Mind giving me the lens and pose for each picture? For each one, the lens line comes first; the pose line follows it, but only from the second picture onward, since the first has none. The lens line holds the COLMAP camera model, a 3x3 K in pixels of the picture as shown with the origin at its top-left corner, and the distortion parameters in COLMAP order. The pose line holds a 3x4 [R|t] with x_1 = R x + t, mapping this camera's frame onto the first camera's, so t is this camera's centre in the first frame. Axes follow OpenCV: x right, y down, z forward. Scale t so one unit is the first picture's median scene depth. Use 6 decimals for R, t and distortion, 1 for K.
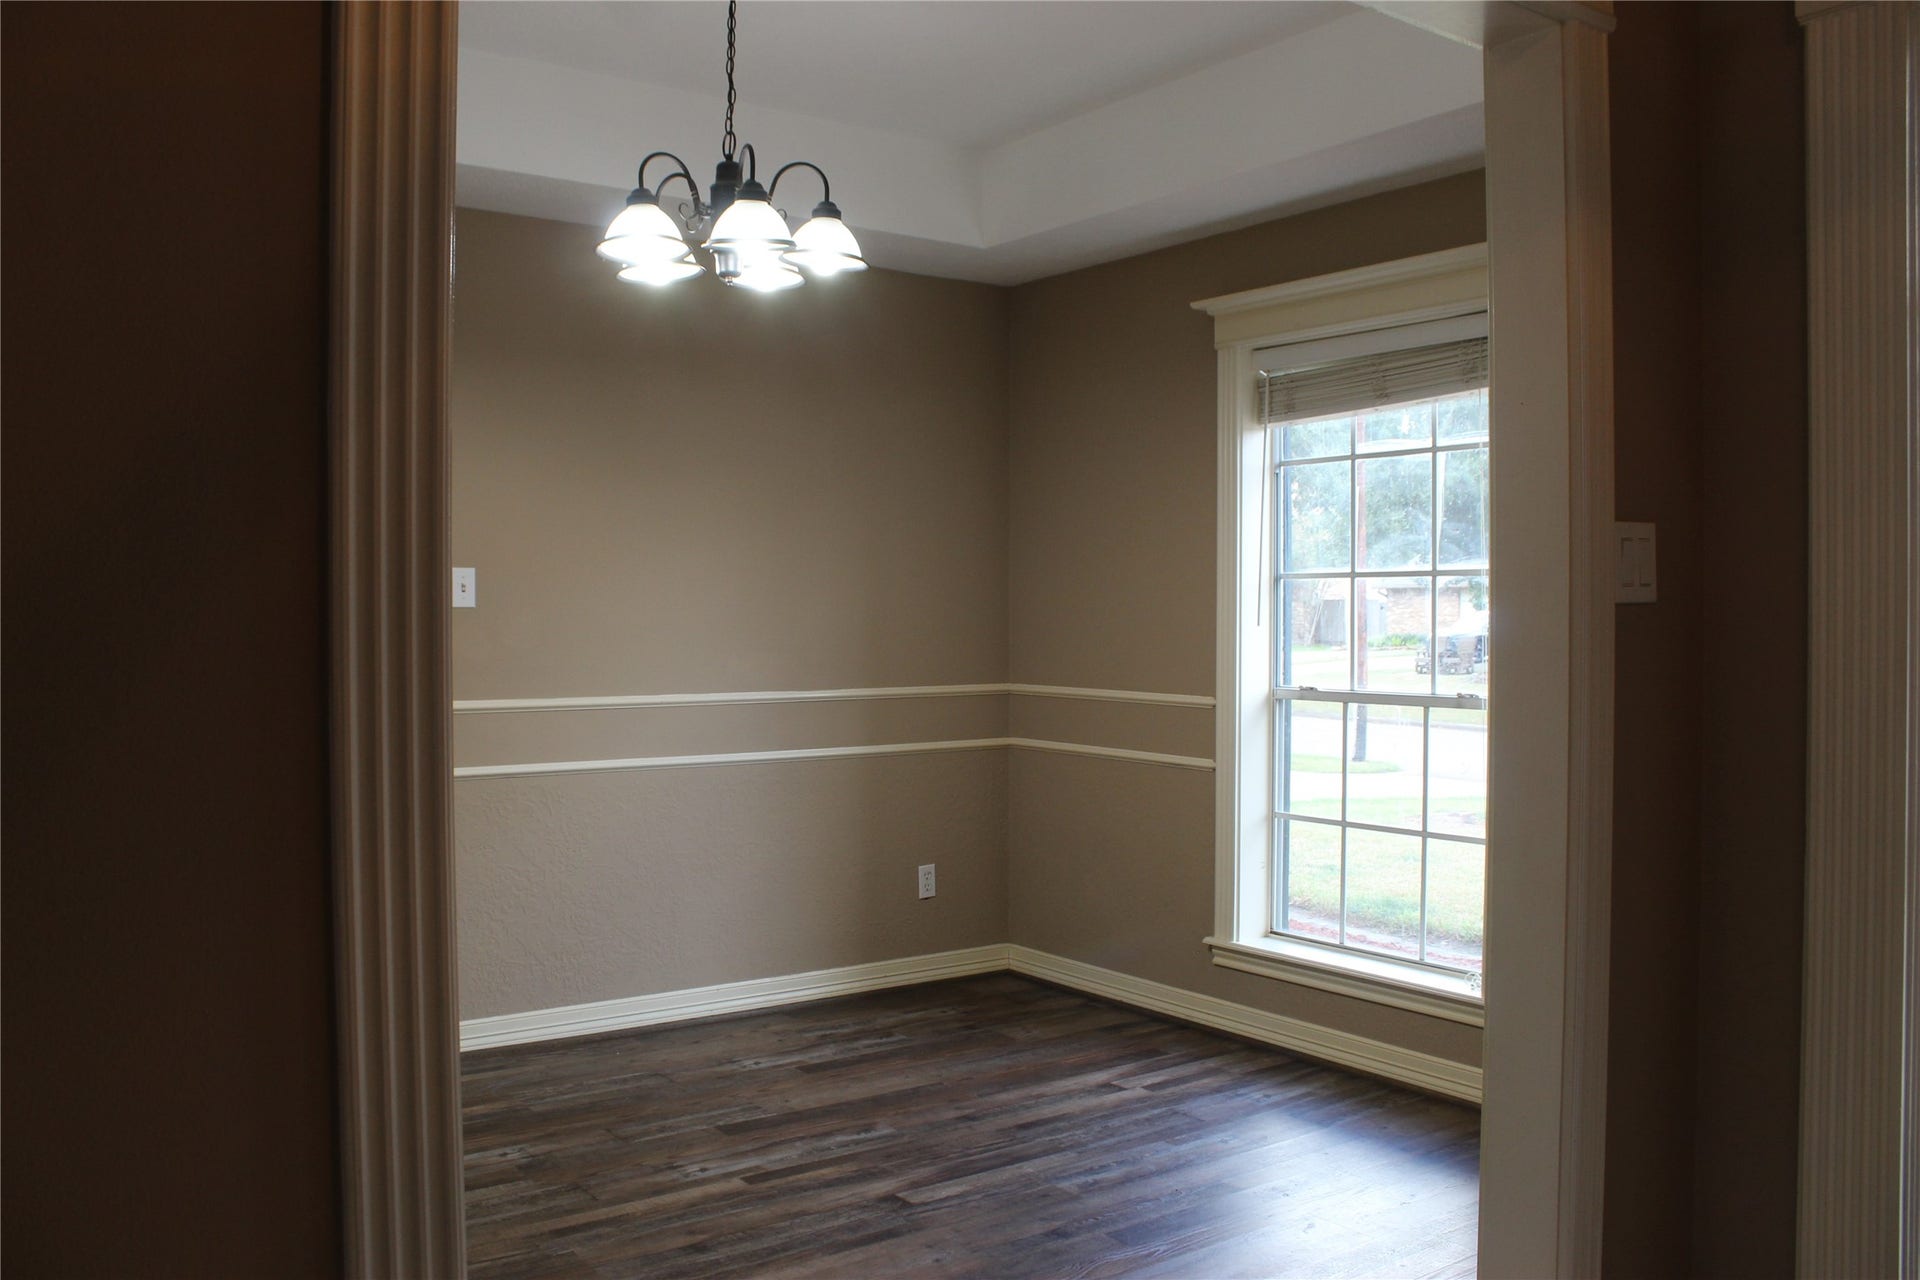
lens RADIAL K [[1580.5, 0, 955.0], [0, 1580.5, 635.9], [0, 0, 1]] dist [-0.151967, 0.099794]
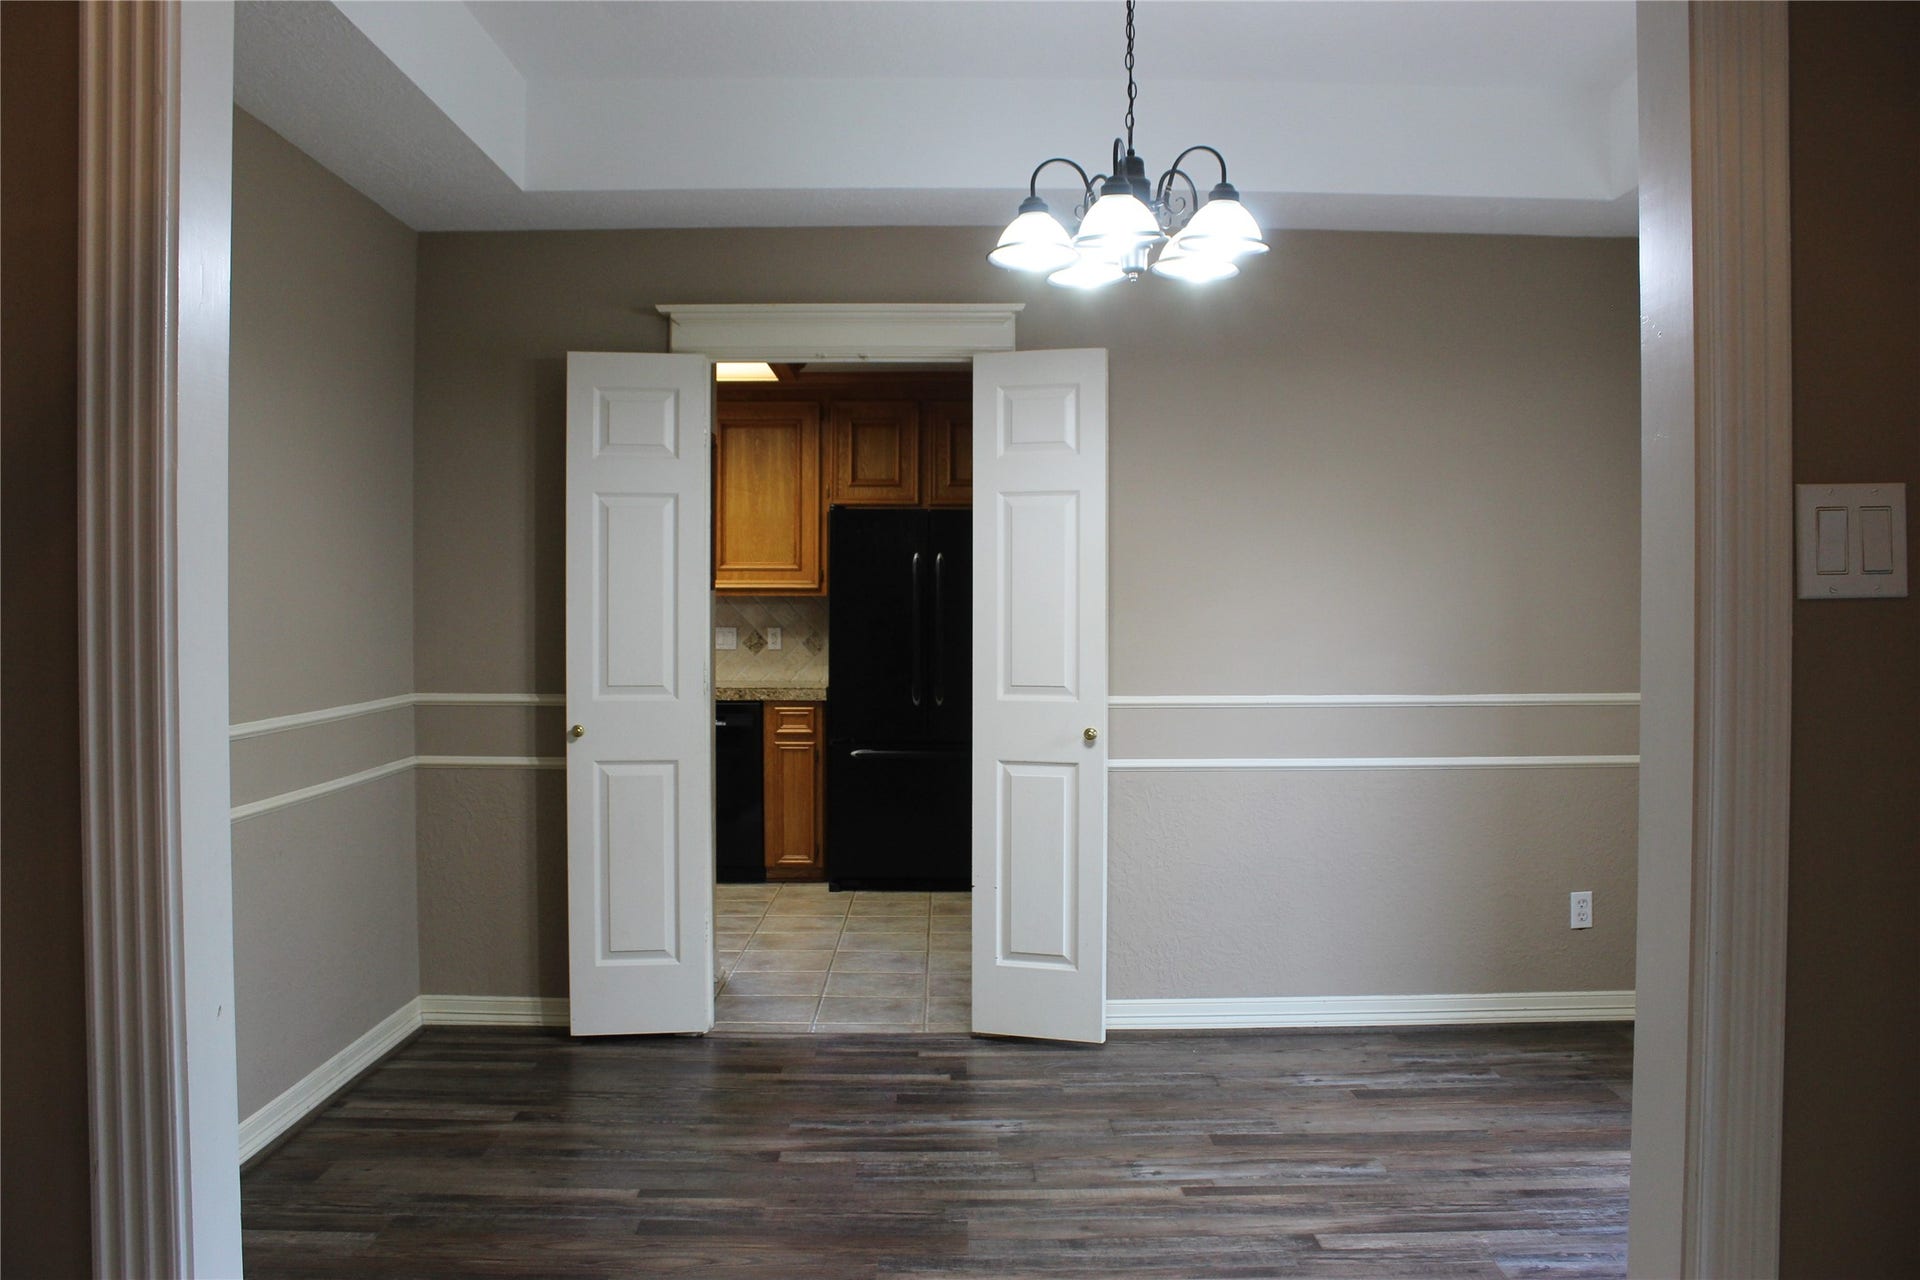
lens RADIAL K [[1580.5, 0, 951.5], [0, 1580.5, 624.2], [0, 0, 1]] dist [-0.151967, 0.099794]
pose [[0.816579, 0.004578, -0.577216, 0.289331], [-0.008403, 0.999957, -0.003957, -0.001606], [0.577173, 0.008081, 0.816582, 0.107106]]
